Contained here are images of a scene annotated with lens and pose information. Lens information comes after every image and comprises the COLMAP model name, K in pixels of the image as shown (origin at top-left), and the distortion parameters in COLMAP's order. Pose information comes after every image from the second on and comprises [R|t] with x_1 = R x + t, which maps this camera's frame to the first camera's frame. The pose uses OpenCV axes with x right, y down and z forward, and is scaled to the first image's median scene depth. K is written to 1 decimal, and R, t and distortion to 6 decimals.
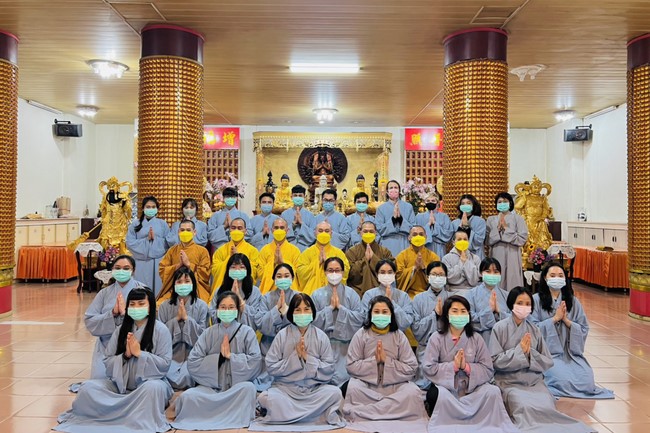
lens RADIAL K [[480.0, 0, 319.7], [0, 480.0, 195.5], [0, 0, 1]] dist [0.040935, -0.039772]
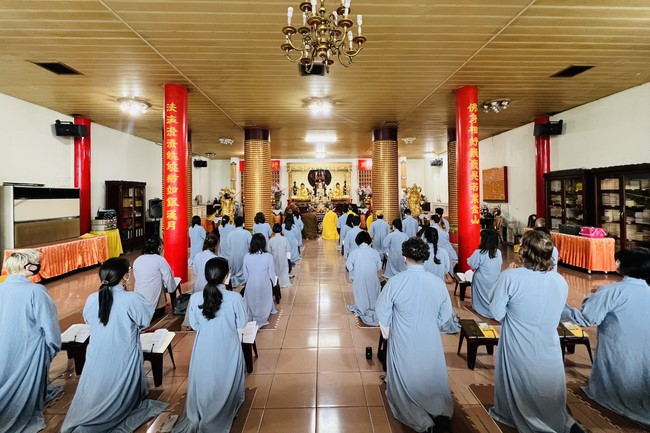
lens RADIAL K [[263.7, 0, 323.9], [0, 263.7, 196.4], [0, 0, 1]] dist [0.000784, -0.000072]
pose [[0.999358, -0.016676, 0.031706, -0.014335], [0.015423, 0.999107, 0.039346, -0.027066], [-0.032334, -0.038831, 0.998722, -0.167433]]
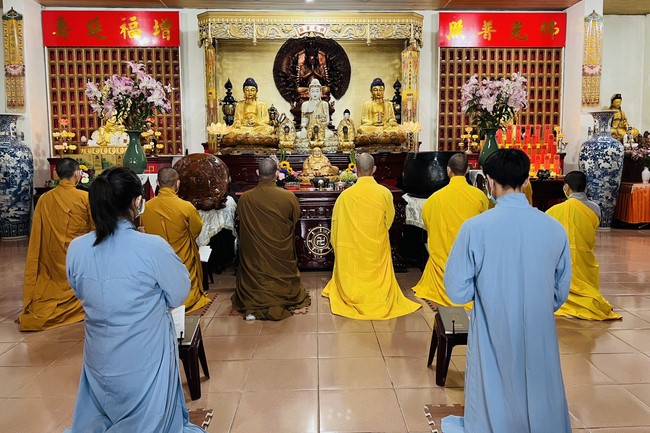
lens RADIAL K [[492.9, 0, 330.0], [0, 492.9, 192.1], [0, 0, 1]] dist [0.043182, -0.048006]
pose [[0.998554, -0.017446, 0.050849, -0.007091], [0.011738, 0.993811, 0.110460, 0.025987], [-0.052461, -0.109703, 0.992579, 0.345661]]
